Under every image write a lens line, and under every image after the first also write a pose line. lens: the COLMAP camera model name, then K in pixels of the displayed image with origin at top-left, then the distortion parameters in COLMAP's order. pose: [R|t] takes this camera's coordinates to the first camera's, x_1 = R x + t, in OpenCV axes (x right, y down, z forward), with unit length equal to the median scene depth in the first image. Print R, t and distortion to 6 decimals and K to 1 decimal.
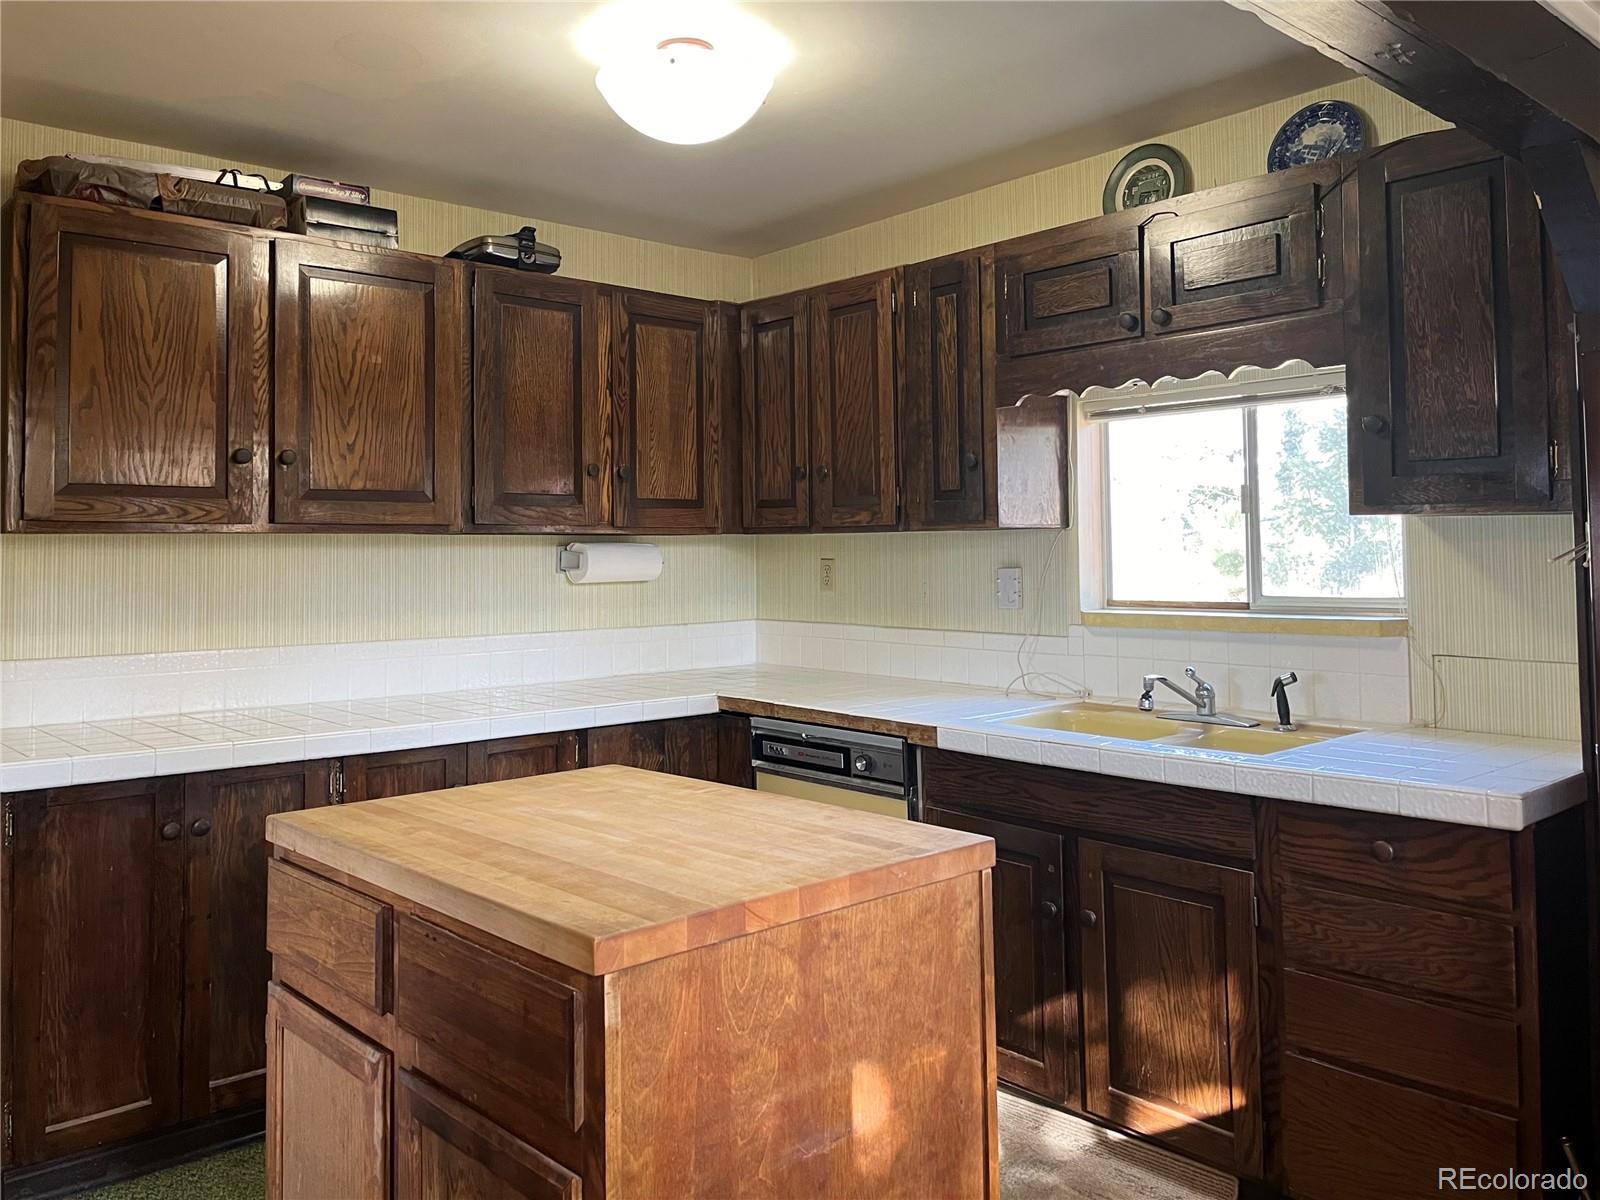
lens RADIAL K [[1237.5, 0, 844.0], [0, 1237.5, 510.4], [0, 0, 1]] dist [0.012055, 0.001656]
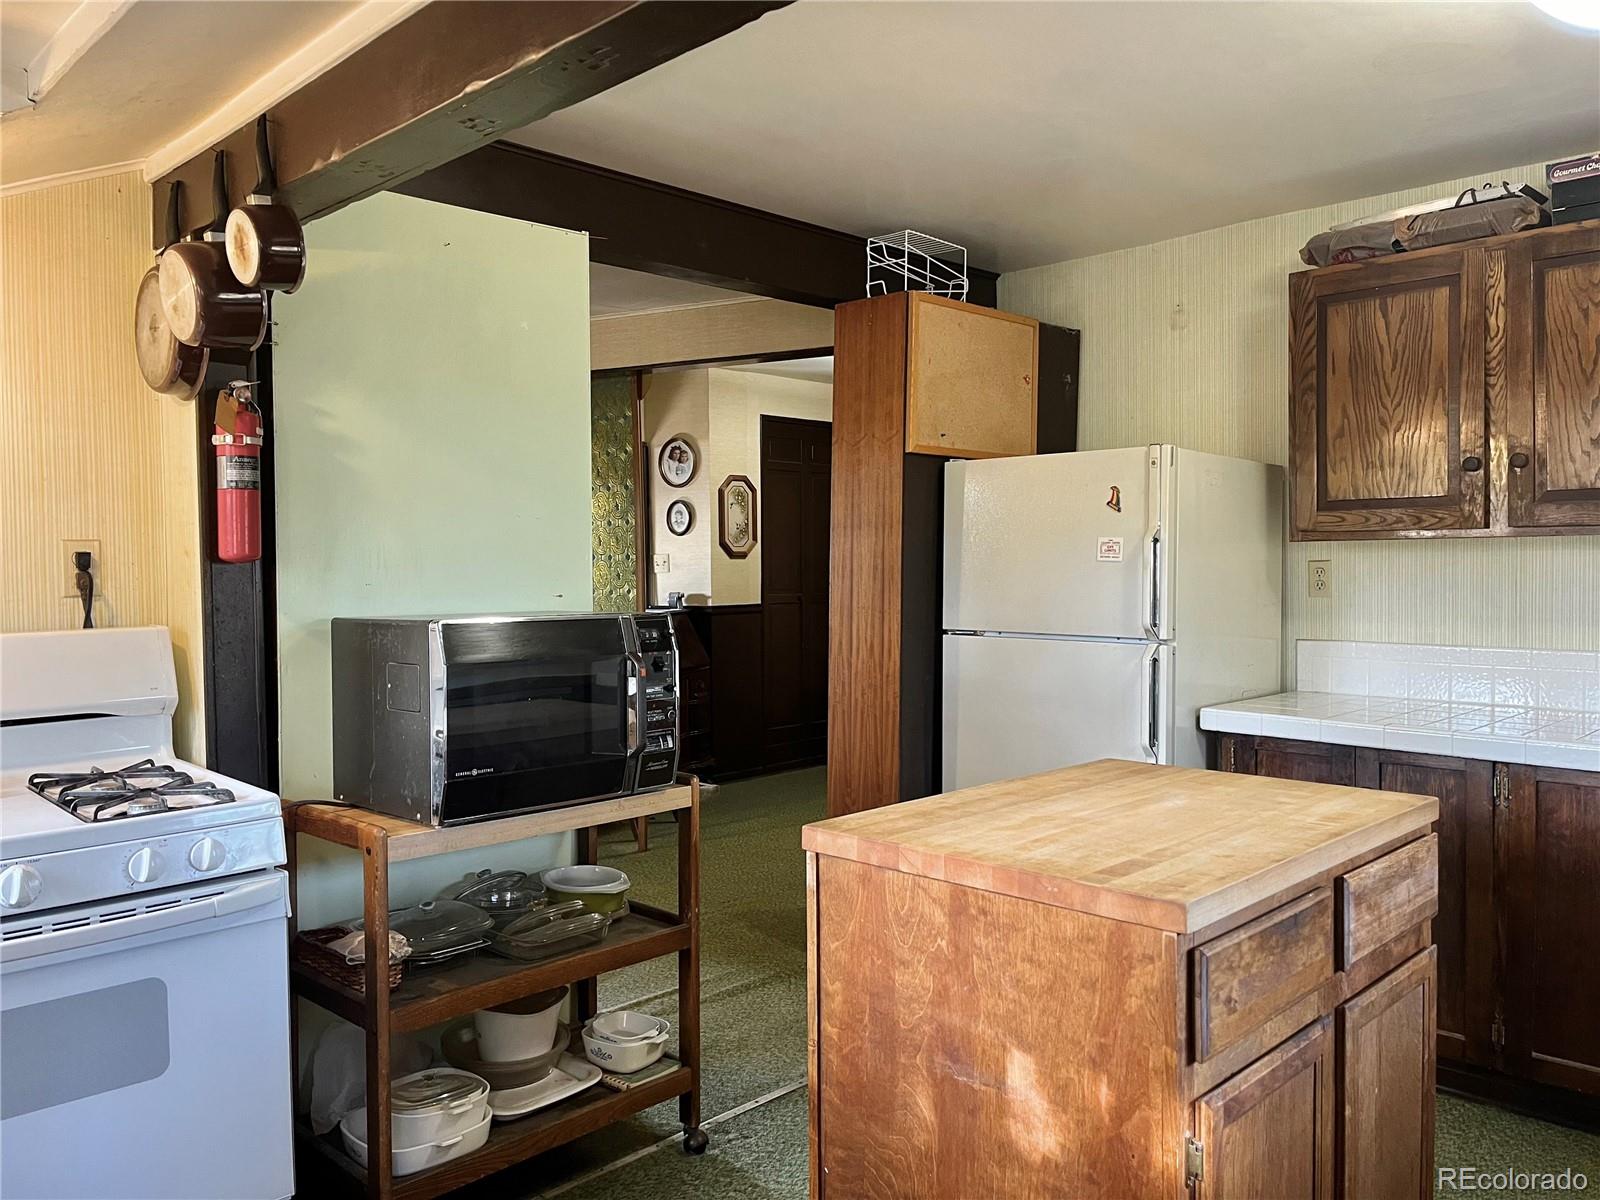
lens RADIAL K [[1237.5, 0, 802.0], [0, 1237.5, 600.3], [0, 0, 1]] dist [0.012055, 0.001656]
pose [[0.035606, 0.042458, -0.998464, 0.570504], [0.045465, 0.997994, 0.044060, -0.001124], [0.998331, -0.046964, 0.033605, 0.412586]]
